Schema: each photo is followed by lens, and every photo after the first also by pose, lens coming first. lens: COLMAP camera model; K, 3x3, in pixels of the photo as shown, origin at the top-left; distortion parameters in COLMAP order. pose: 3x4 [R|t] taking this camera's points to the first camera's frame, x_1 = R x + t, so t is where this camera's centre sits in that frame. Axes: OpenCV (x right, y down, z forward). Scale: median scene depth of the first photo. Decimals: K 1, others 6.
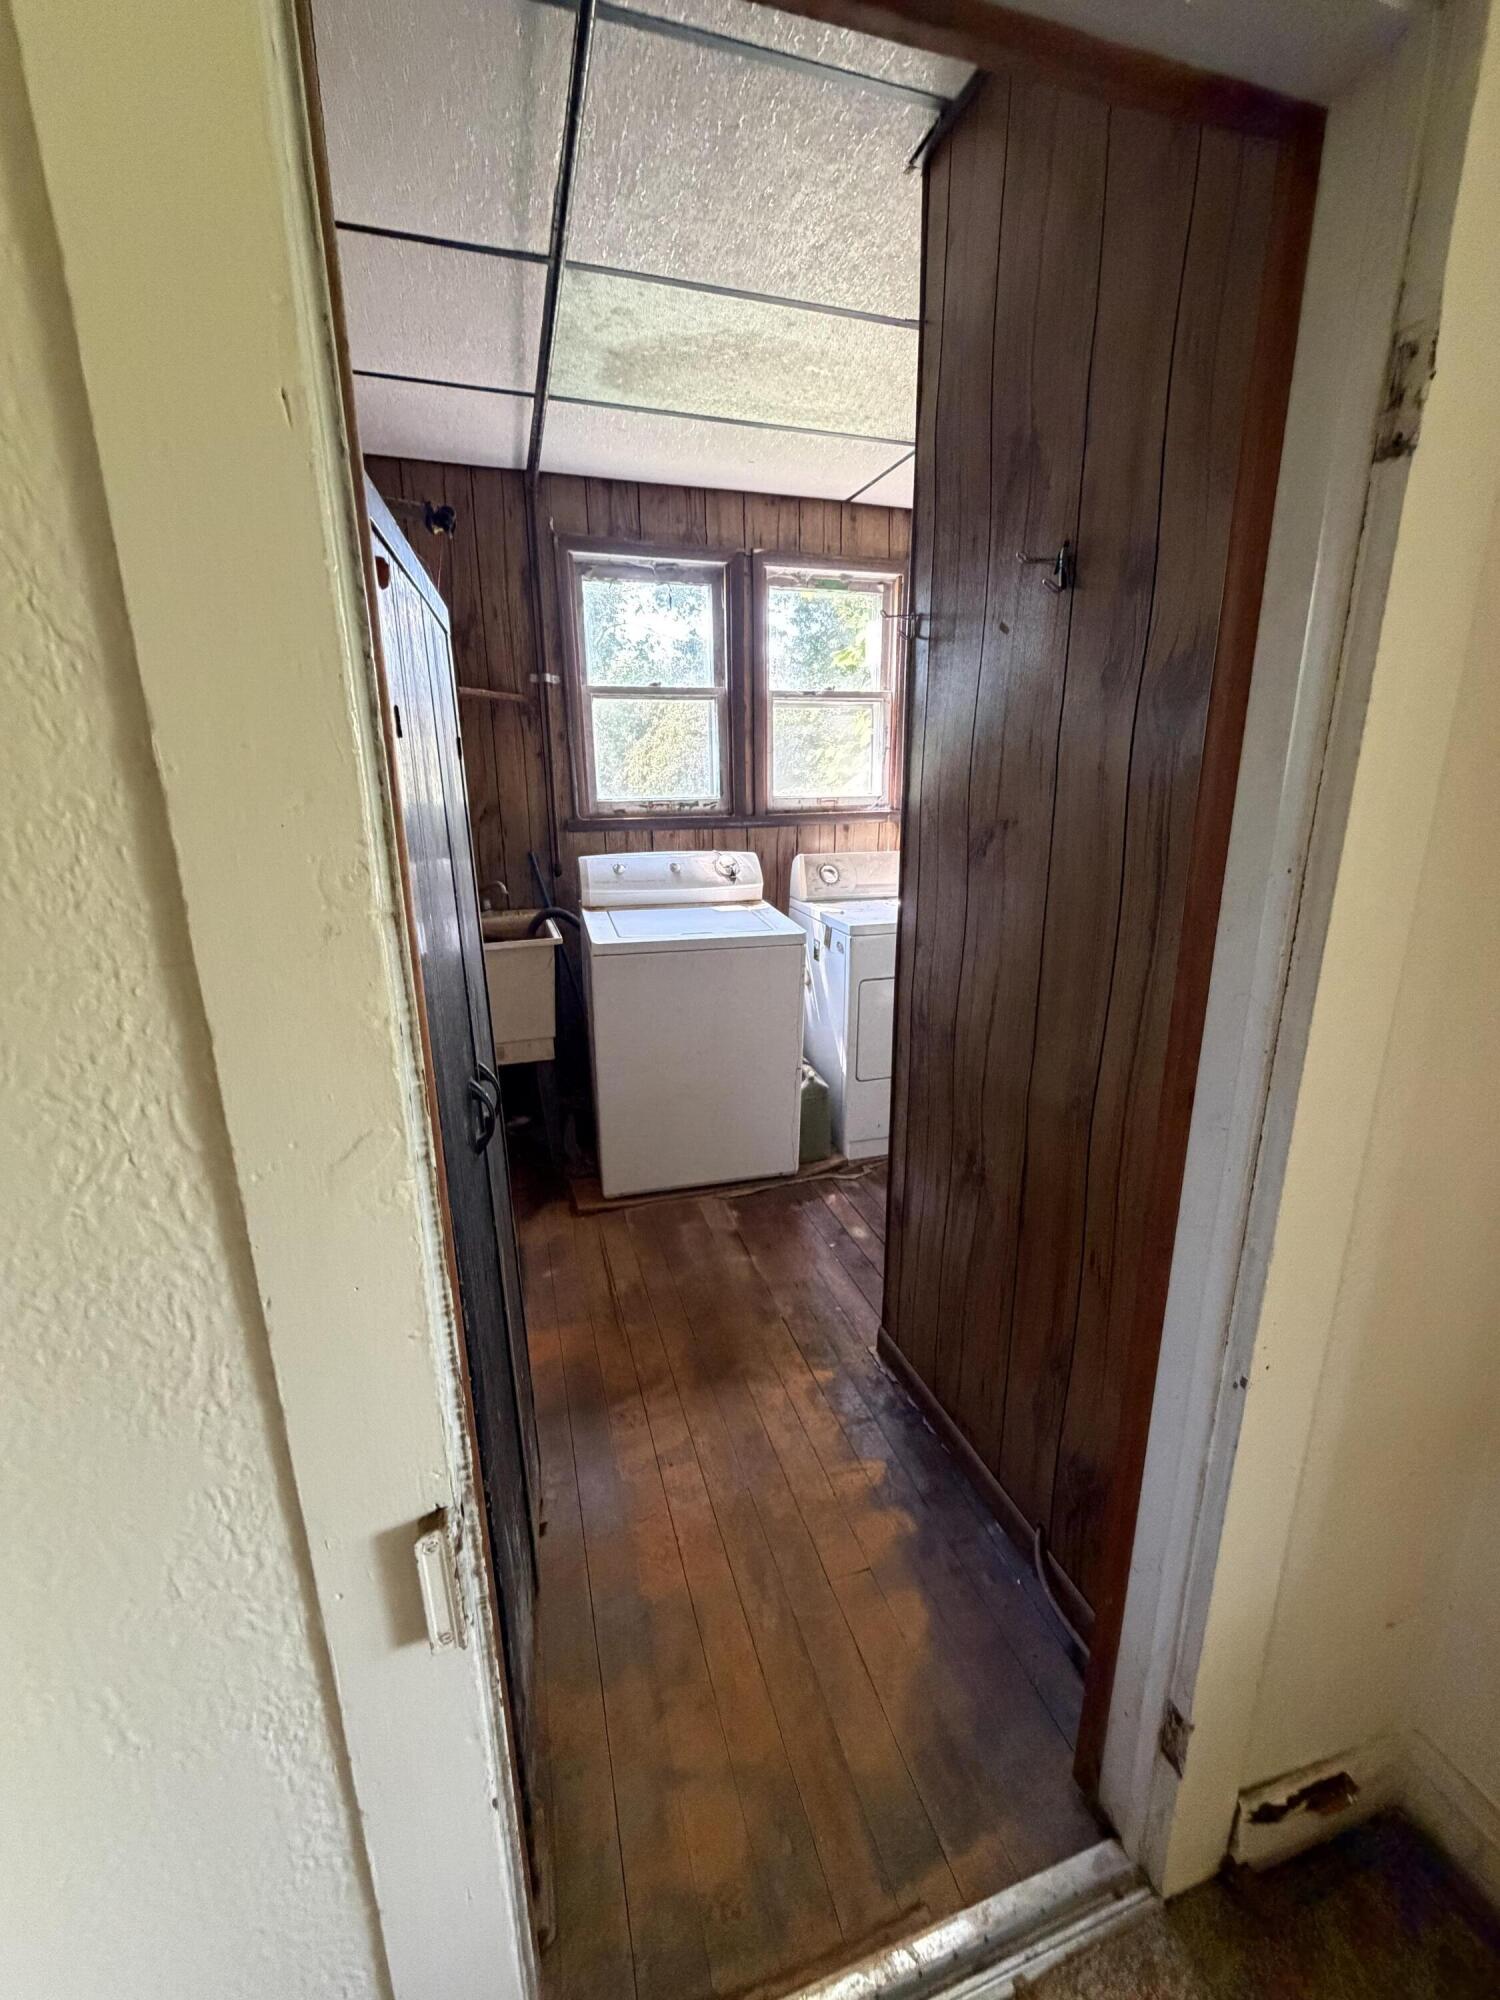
lens RADIAL K [[809.9, 0, 750.0], [0, 809.9, 1000.0], [0, 0, 1]] dist [0.003380, 0.000313]
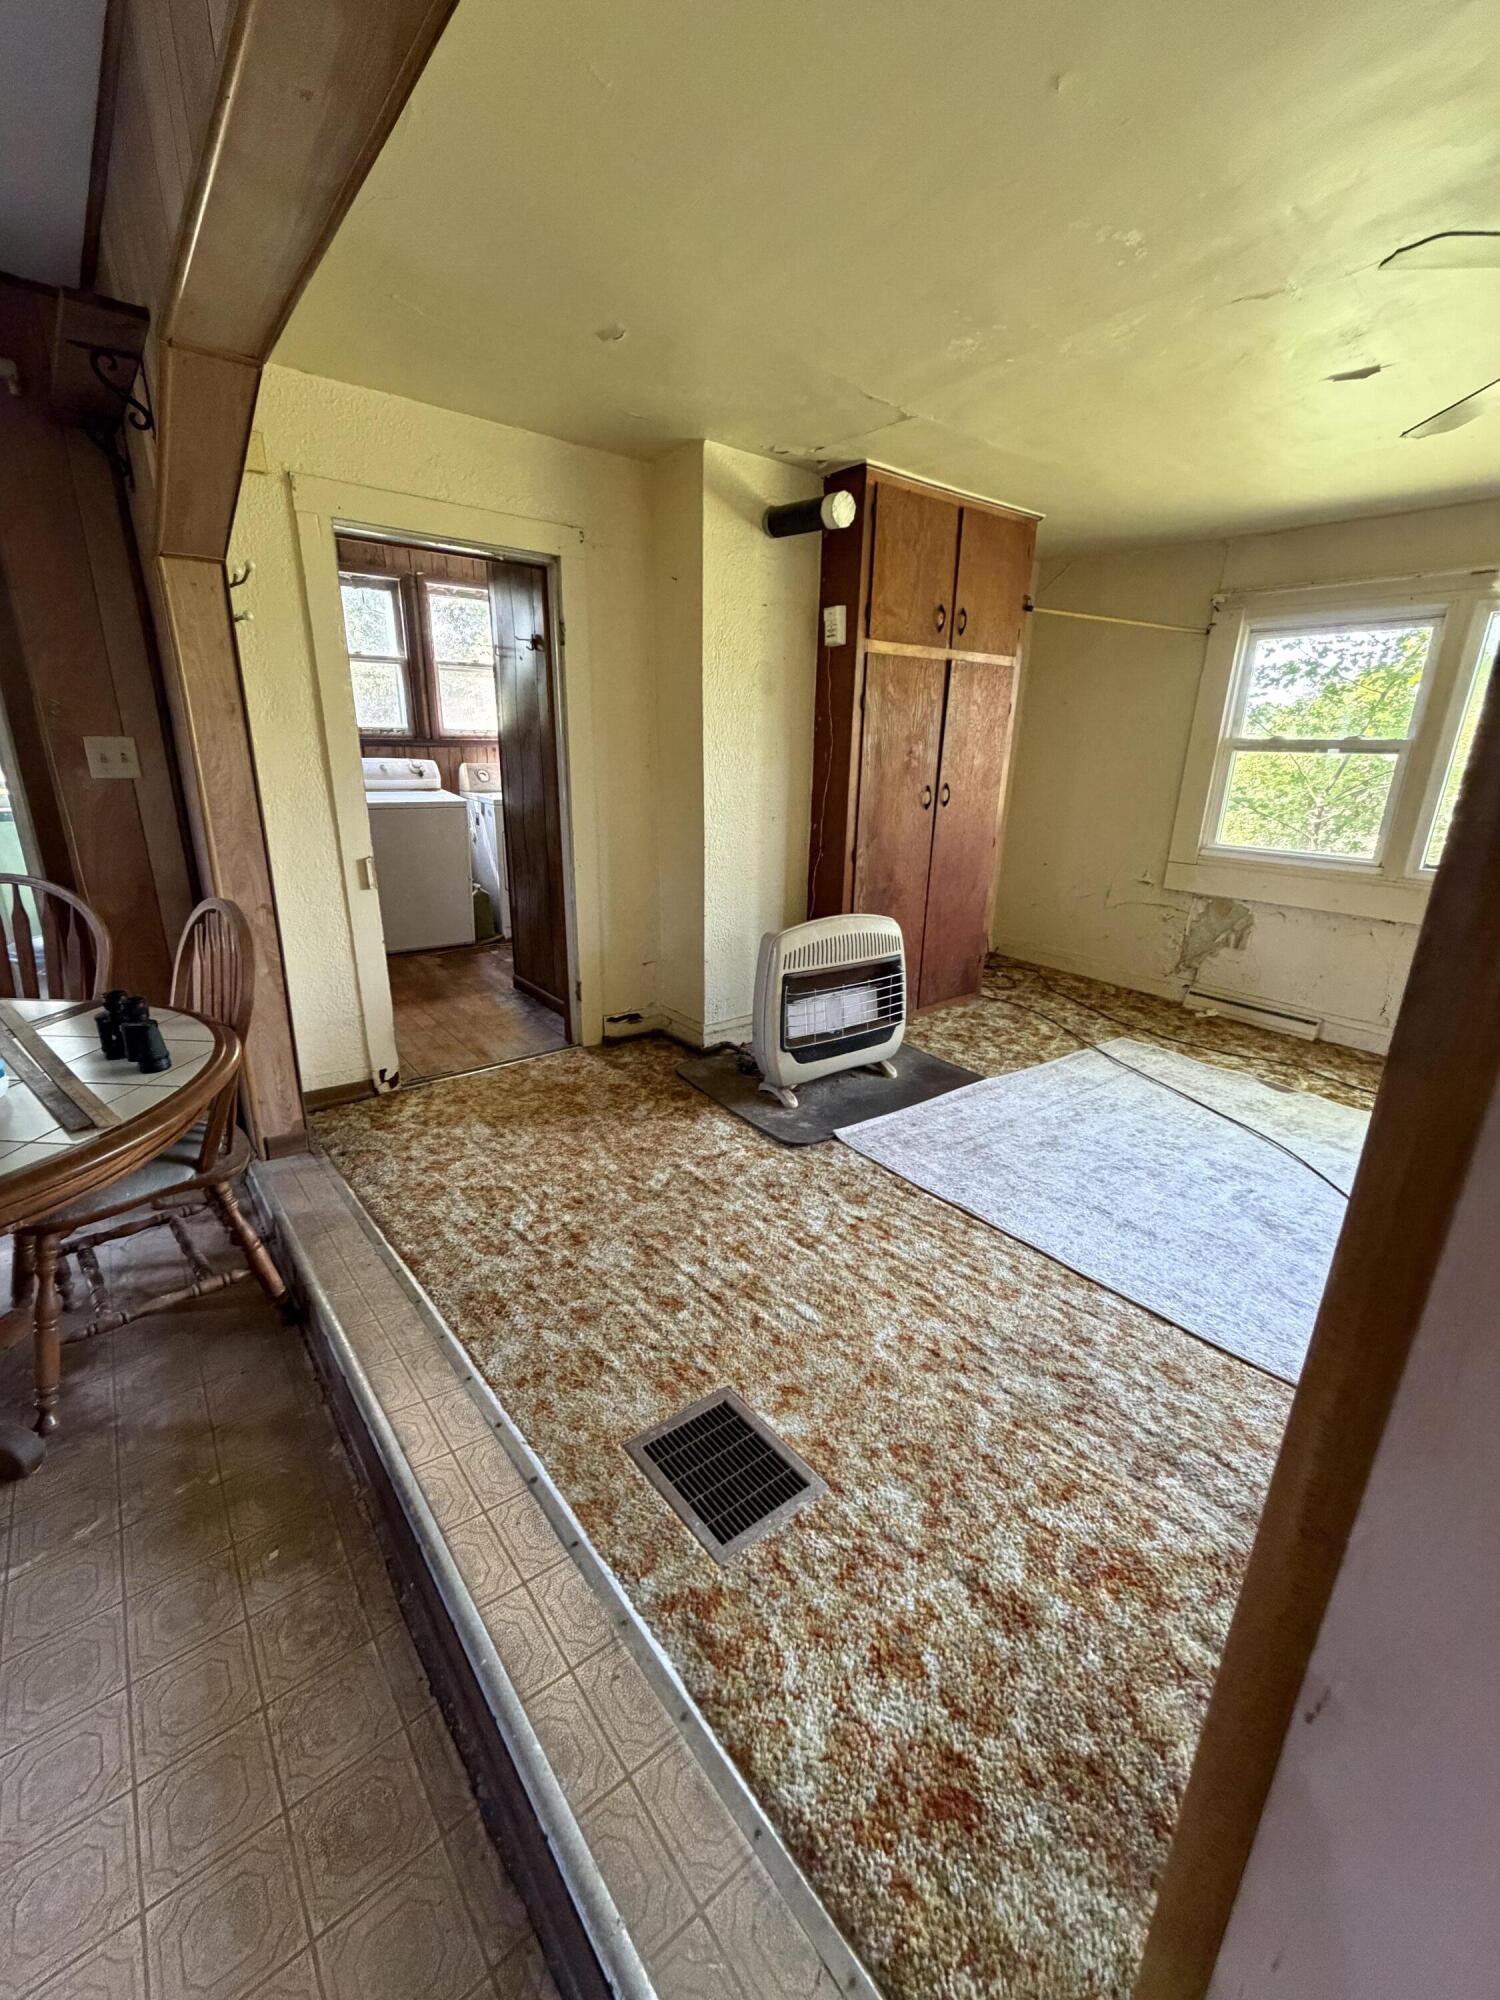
lens RADIAL K [[809.9, 0, 750.0], [0, 809.9, 1000.0], [0, 0, 1]] dist [0.003380, 0.000313]
pose [[0.935341, -0.079757, 0.344638, 0.000384], [0.062296, 0.996163, 0.061464, 0.248444], [-0.348218, -0.036021, 0.936721, -0.811414]]
